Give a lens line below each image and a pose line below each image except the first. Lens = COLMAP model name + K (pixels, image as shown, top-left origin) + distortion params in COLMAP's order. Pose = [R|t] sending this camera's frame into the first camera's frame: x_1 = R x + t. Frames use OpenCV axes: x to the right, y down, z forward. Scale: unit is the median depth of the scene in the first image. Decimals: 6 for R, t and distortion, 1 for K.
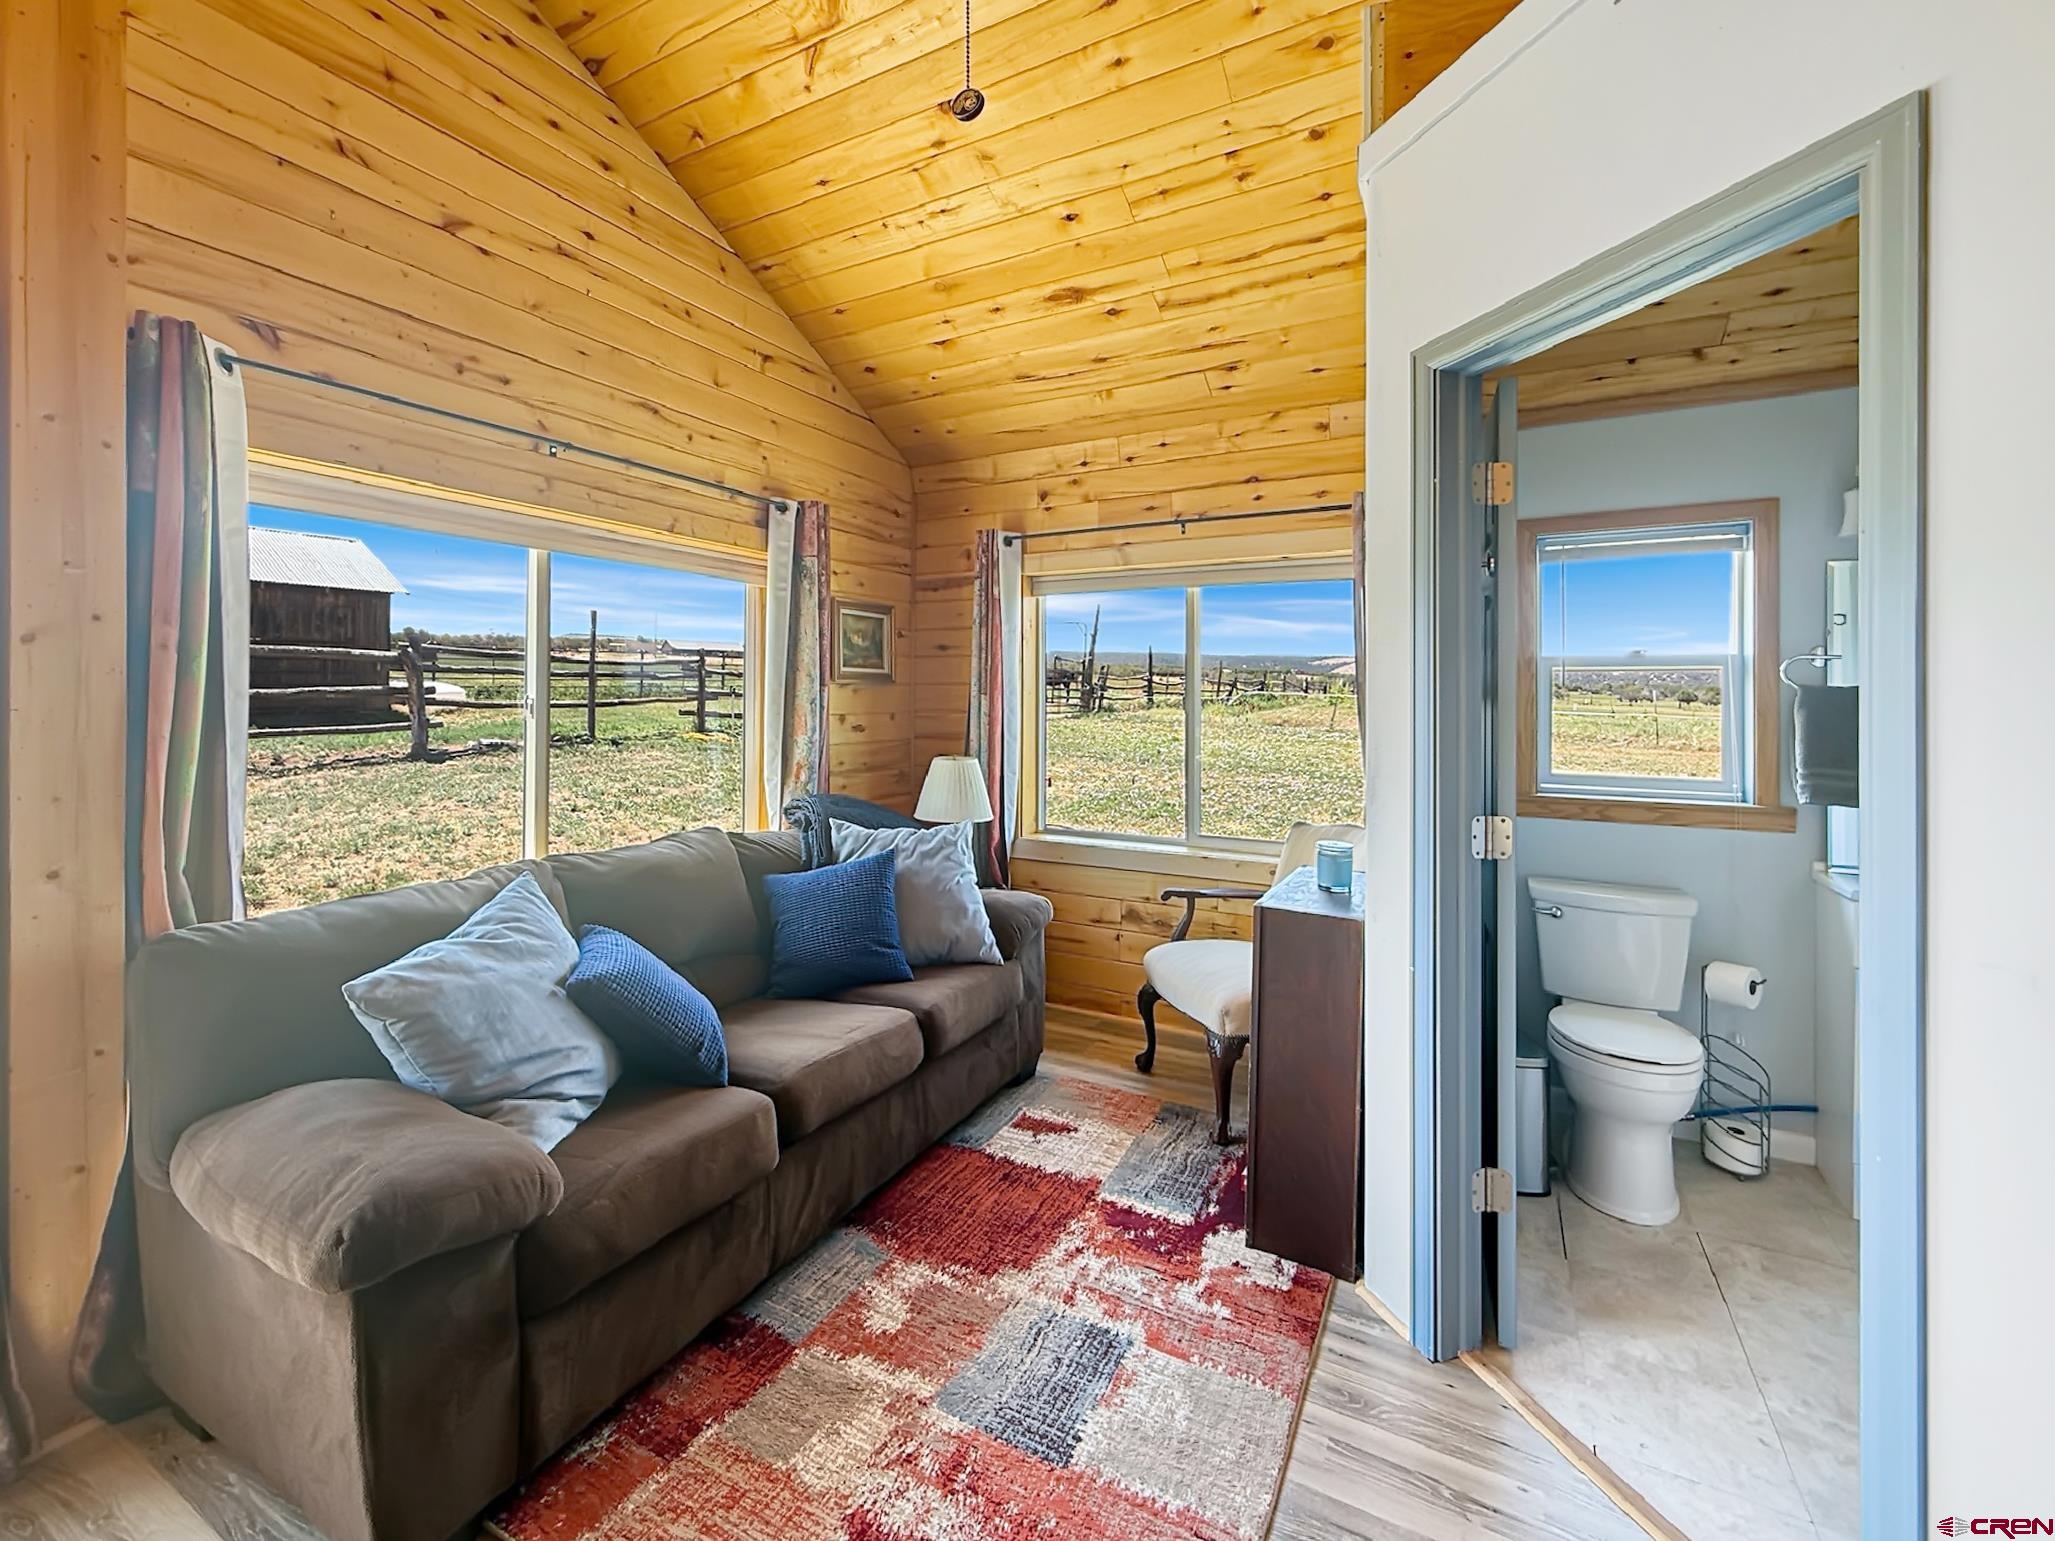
lens RADIAL K [[869.0, 0, 1019.7], [0, 869.0, 688.8], [0, 0, 1]] dist [0.001069, 0.000804]
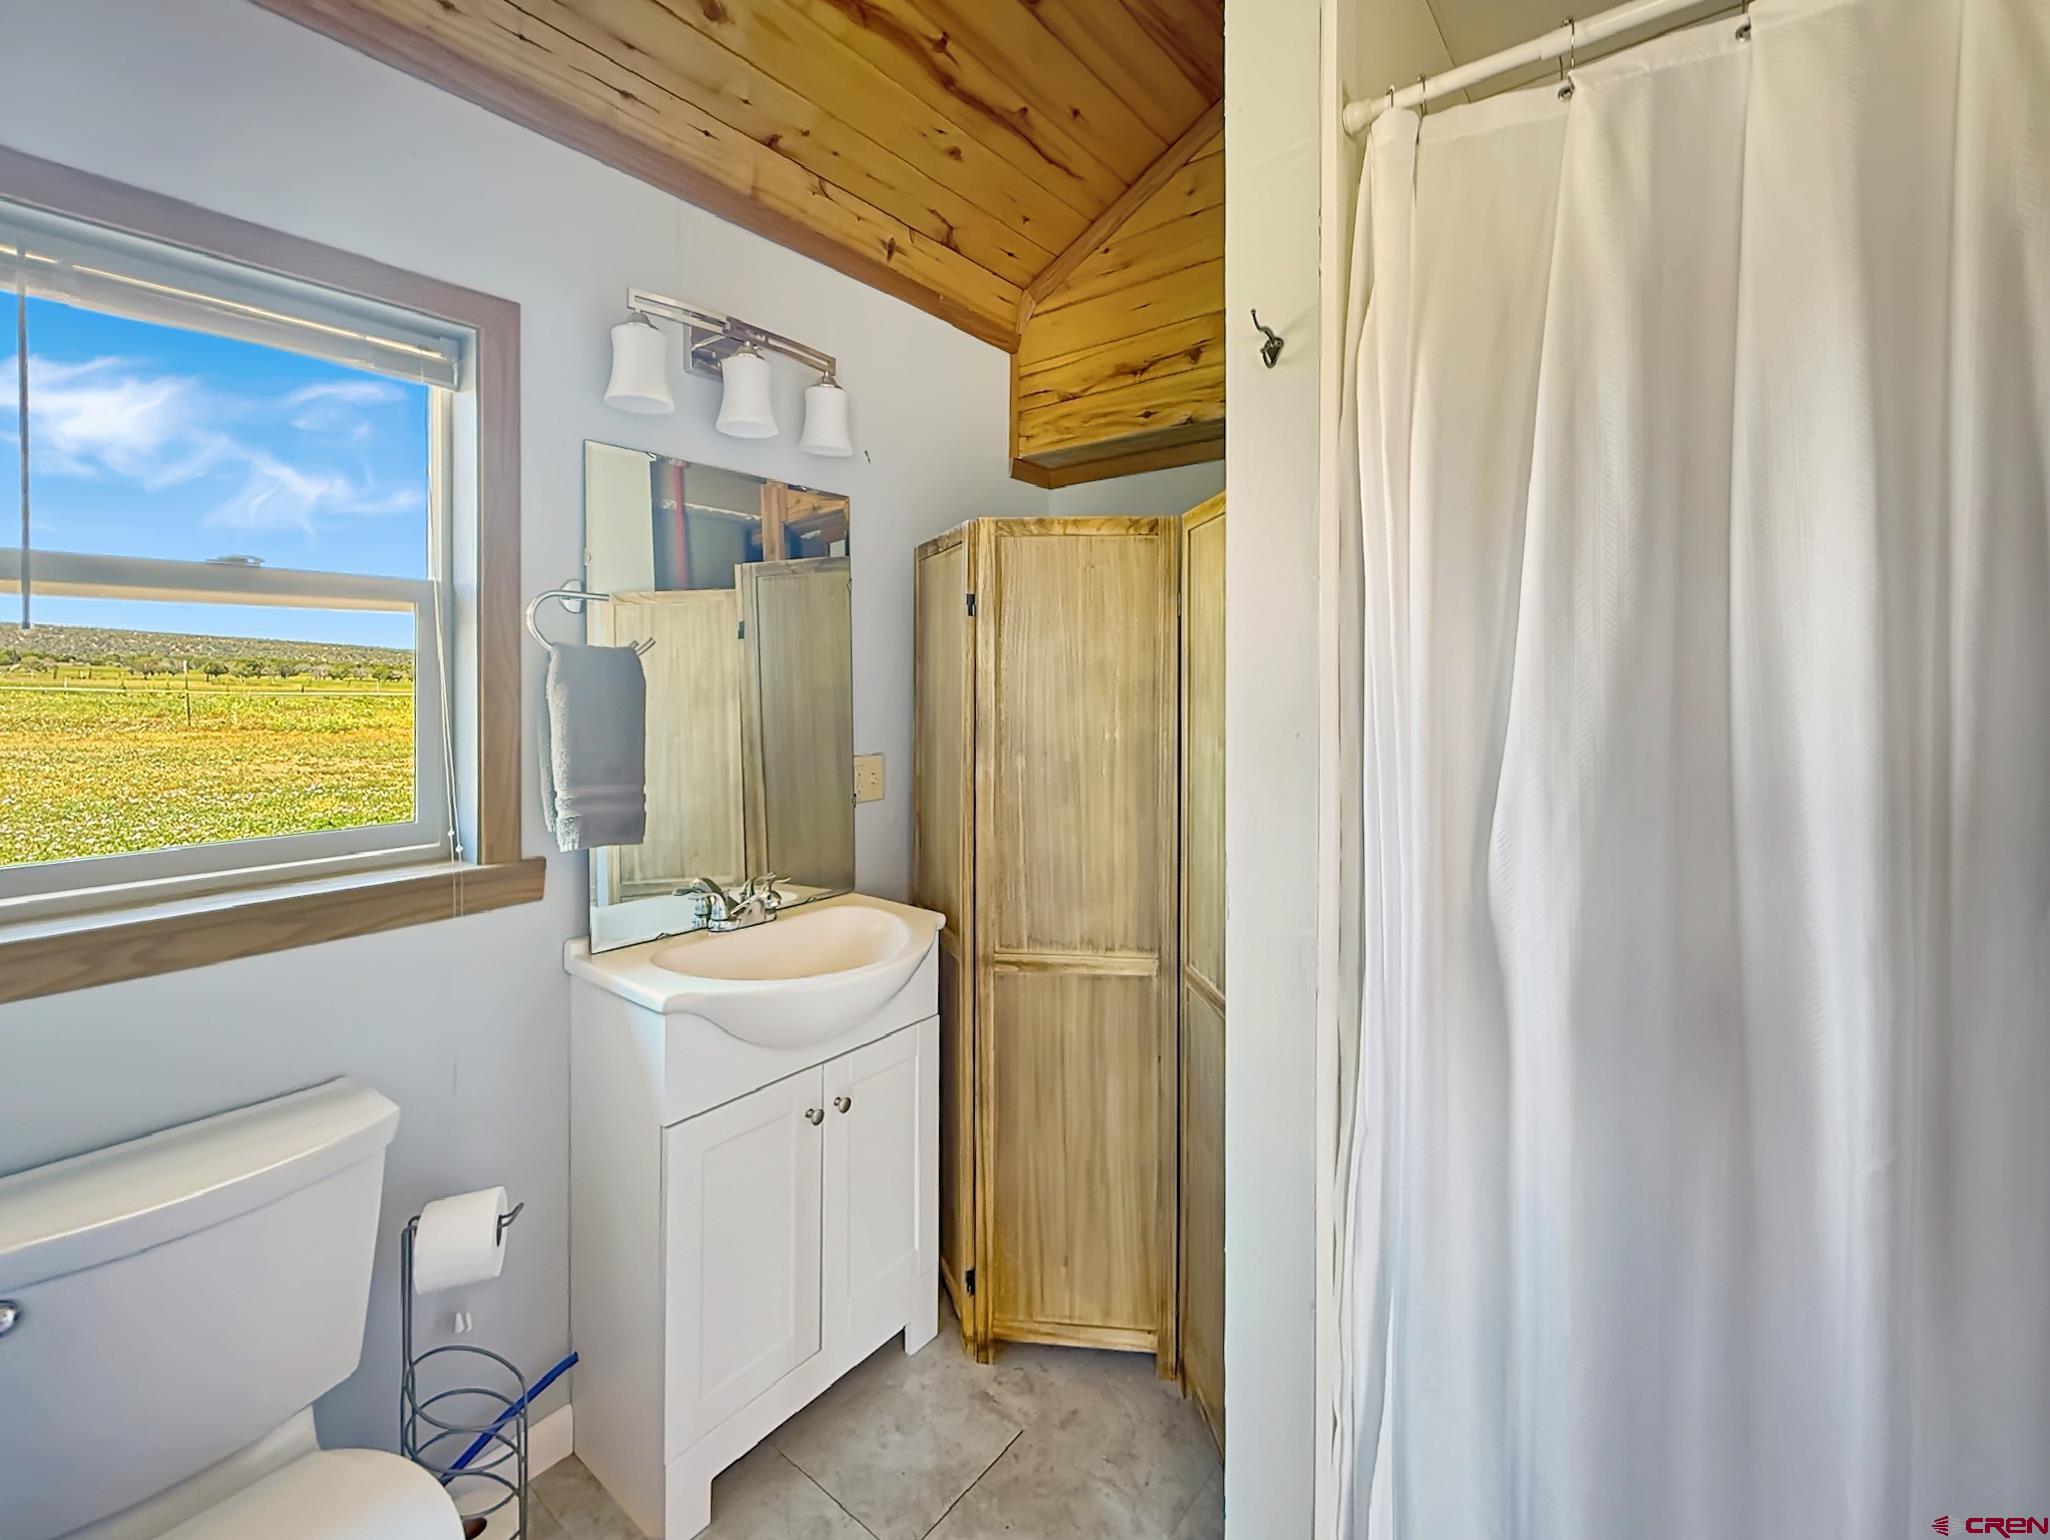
lens RADIAL K [[866.9, 0, 1017.3], [0, 866.9, 688.5], [0, 0, 1]] dist [0.001069, 0.000804]
pose [[0.169463, -0.019331, 0.985347, 0.376523], [-0.011625, 0.999699, 0.021612, 0.009961], [-0.985468, -0.015117, 0.169187, 0.588508]]
